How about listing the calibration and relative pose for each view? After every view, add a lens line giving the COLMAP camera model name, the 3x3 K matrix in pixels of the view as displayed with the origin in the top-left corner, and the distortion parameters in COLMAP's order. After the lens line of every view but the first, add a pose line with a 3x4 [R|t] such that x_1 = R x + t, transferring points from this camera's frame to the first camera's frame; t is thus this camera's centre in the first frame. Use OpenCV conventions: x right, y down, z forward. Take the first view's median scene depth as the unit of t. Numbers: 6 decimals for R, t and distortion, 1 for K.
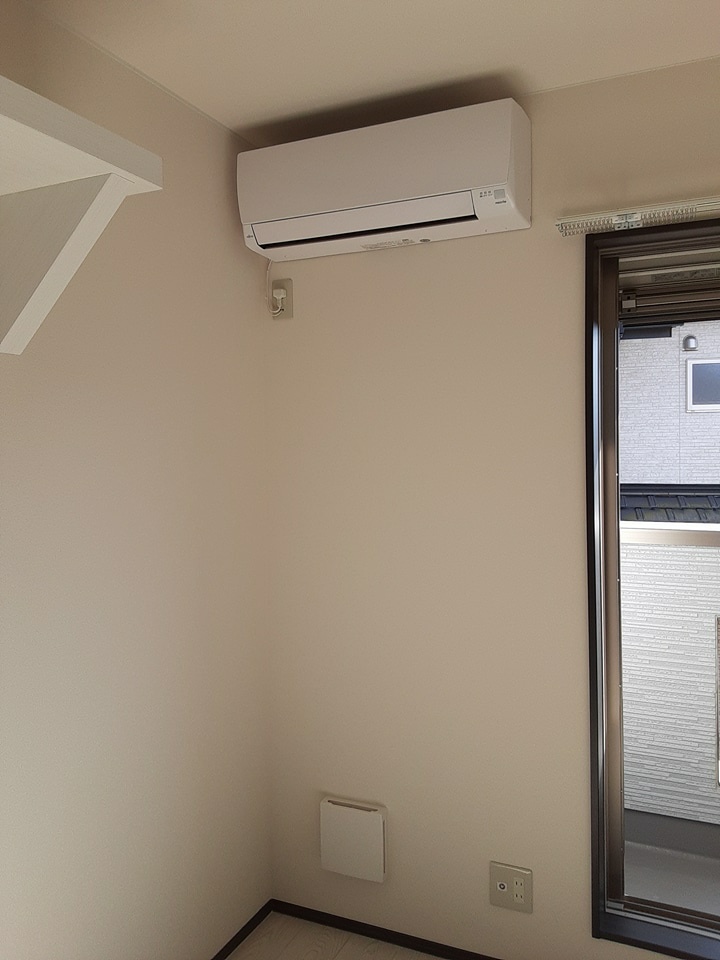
lens RADIAL K [[783.1, 0, 360.0], [0, 783.1, 480.0], [0, 0, 1]] dist [0.133241, -0.195272]
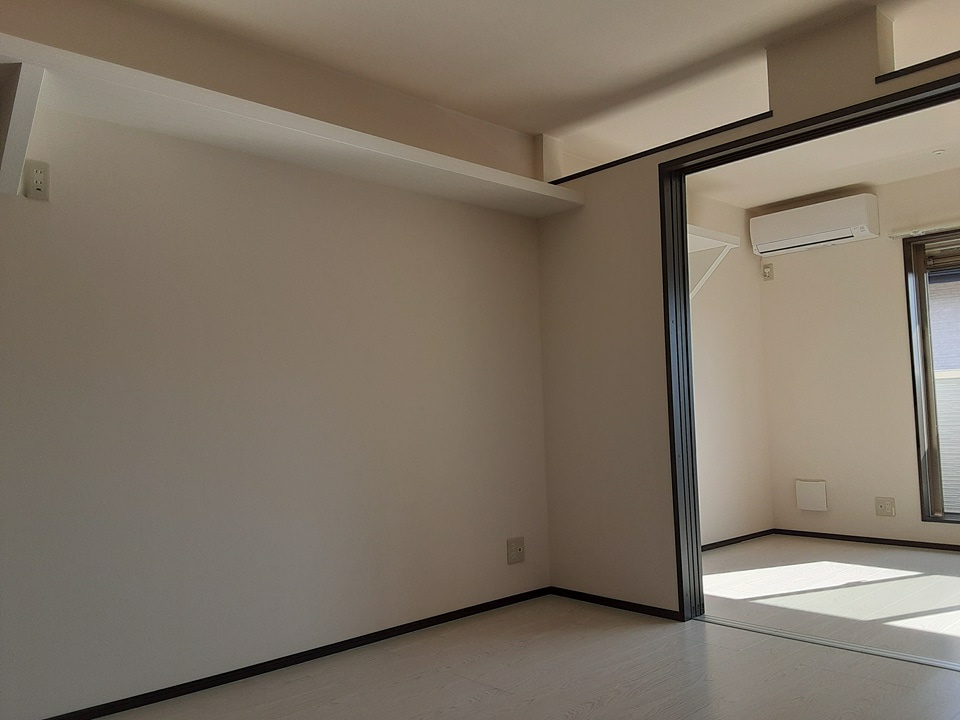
lens RADIAL K [[783.1, 0, 465.3], [0, 783.1, 366.9], [0, 0, 1]] dist [0.133241, -0.195272]
pose [[0.919134, -0.036255, -0.392274, -0.011702], [-0.005670, 0.994436, -0.105193, 0.354363], [0.393905, 0.098910, 0.913814, -1.734307]]
